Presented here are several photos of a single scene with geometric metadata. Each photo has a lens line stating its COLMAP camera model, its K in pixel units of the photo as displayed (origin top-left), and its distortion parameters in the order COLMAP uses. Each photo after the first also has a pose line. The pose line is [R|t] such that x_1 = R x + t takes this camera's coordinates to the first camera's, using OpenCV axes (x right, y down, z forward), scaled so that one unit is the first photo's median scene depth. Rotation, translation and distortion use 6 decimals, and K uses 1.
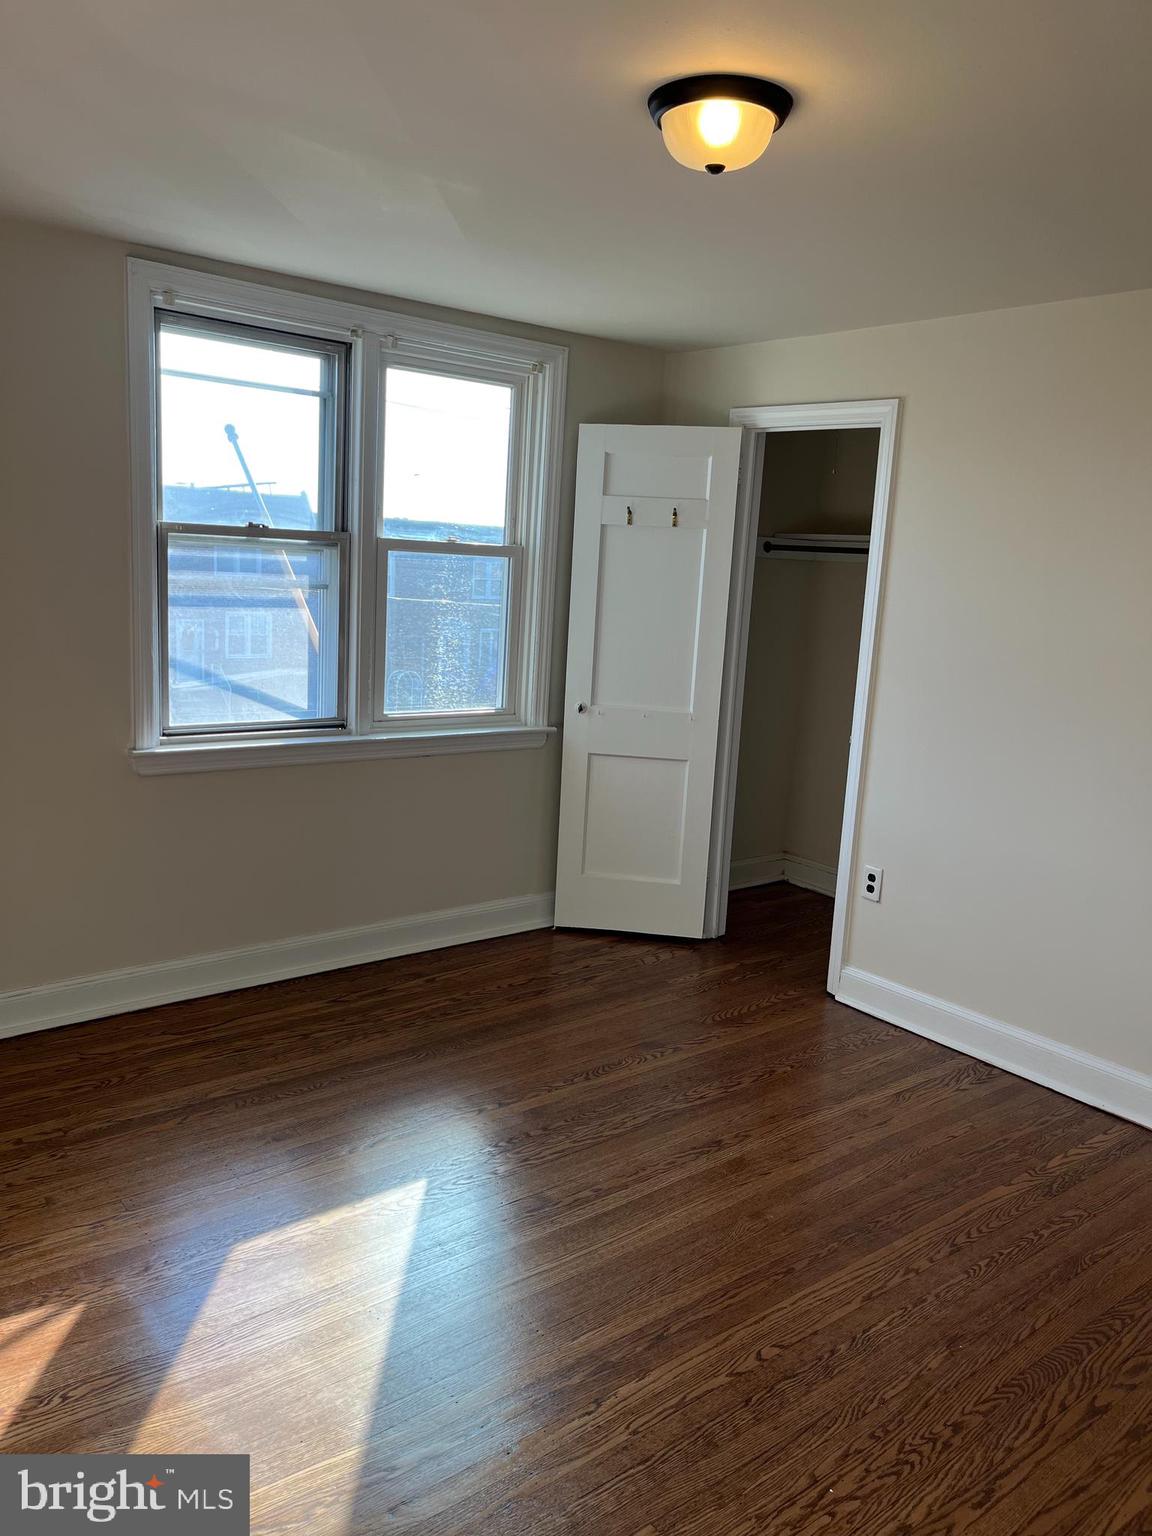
lens RADIAL K [[1163.6, 0, 561.8], [0, 1163.6, 772.8], [0, 0, 1]] dist [0.049118, -0.075600]
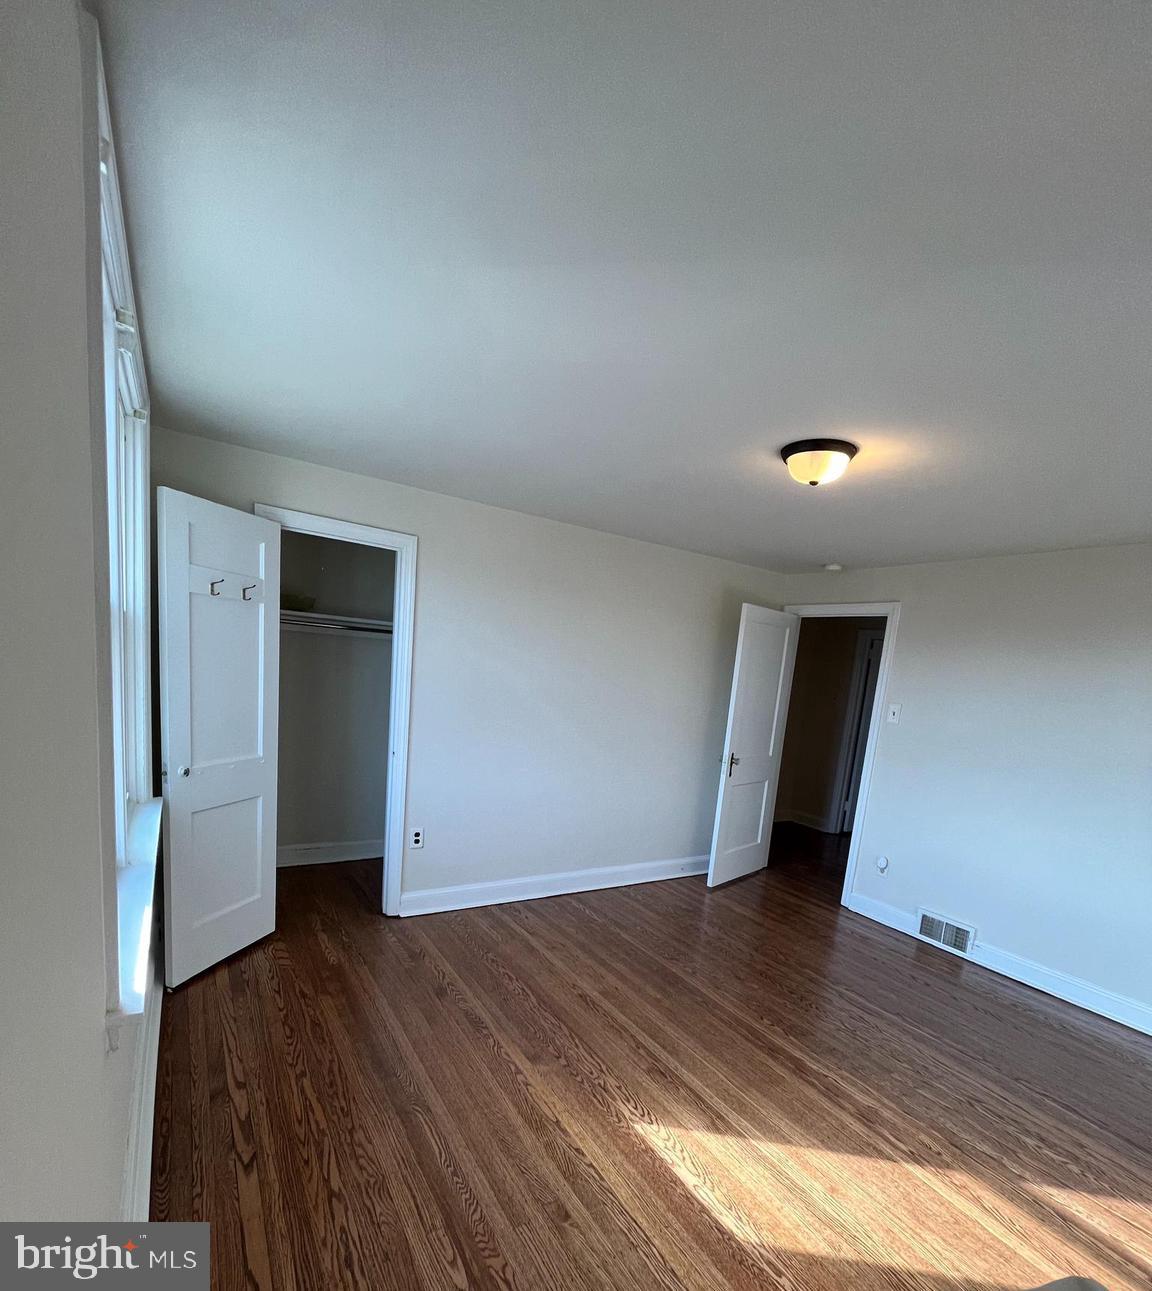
lens RADIAL K [[615.0, 0, 576.8], [0, 615.0, 761.4], [0, 0, 1]] dist [-0.005605, -0.001295]
pose [[0.117663, -0.191847, 0.974346, -0.571876], [0.105236, 0.978046, 0.179867, -0.154124], [-0.987462, 0.081373, 0.135270, 0.716692]]
